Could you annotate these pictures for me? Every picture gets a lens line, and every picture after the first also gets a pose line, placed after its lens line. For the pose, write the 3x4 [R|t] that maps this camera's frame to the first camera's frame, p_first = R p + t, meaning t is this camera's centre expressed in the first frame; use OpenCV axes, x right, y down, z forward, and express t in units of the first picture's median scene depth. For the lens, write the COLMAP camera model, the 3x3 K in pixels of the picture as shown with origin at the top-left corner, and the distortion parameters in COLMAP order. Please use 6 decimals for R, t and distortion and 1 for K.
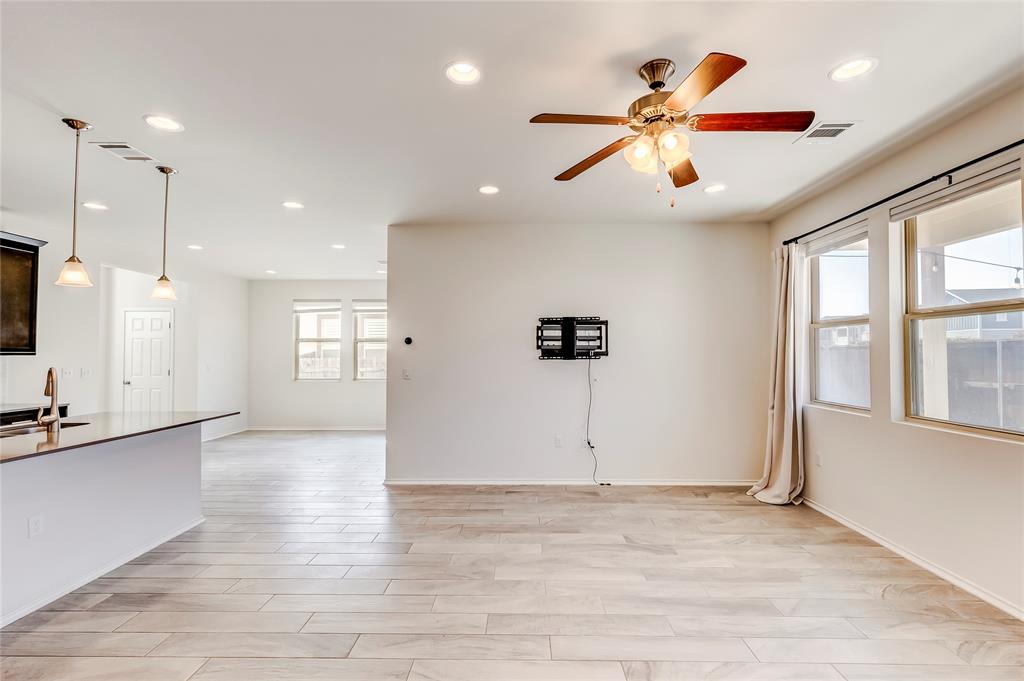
lens RADIAL K [[471.9, 0, 516.7], [0, 471.9, 344.9], [0, 0, 1]] dist [0.014783, -0.000017]
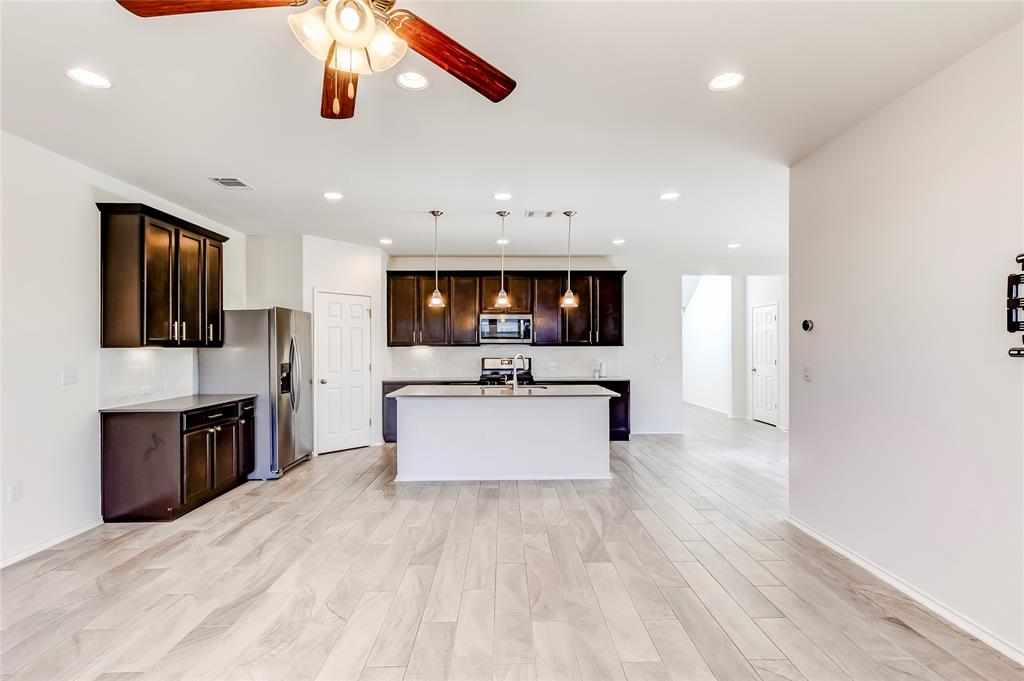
lens RADIAL K [[471.9, 0, 516.7], [0, 471.9, 344.9], [0, 0, 1]] dist [0.014783, -0.000017]
pose [[0.036111, -0.002516, -0.999345, 0.450308], [0.021651, 0.999764, -0.001735, 0.012453], [0.999113, -0.021574, 0.036157, 0.560937]]
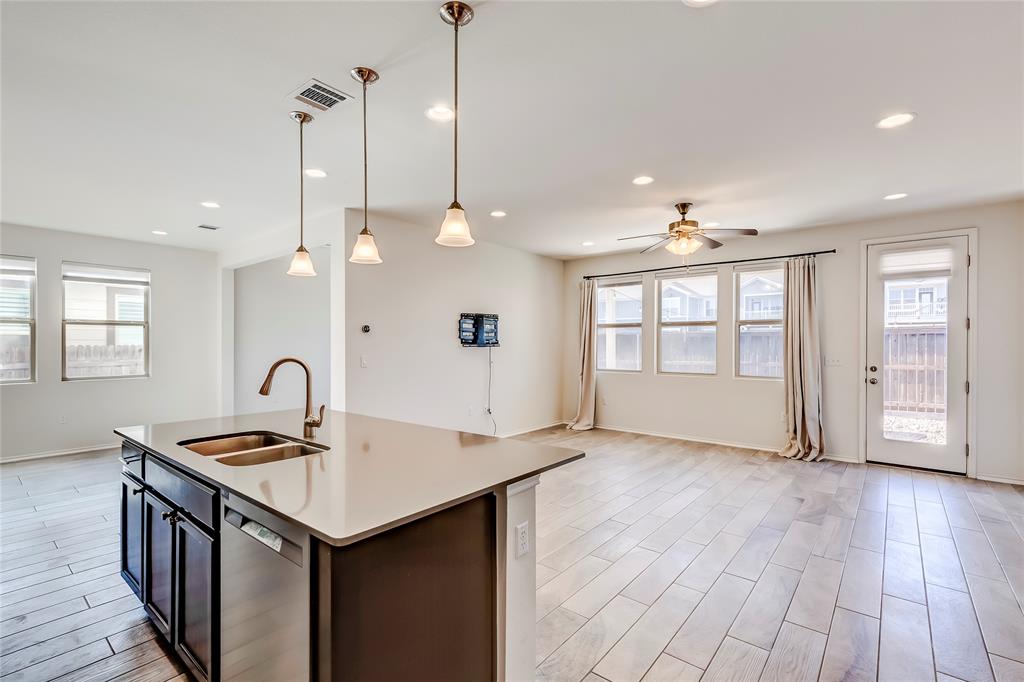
lens RADIAL K [[471.9, 0, 516.7], [0, 471.9, 345.4], [0, 0, 1]] dist [0.014783, -0.000017]
pose [[0.626708, -0.005902, 0.779232, -0.825268], [-0.017021, 0.999629, 0.021261, -0.002387], [-0.779068, -0.026588, 0.626375, 0.117399]]
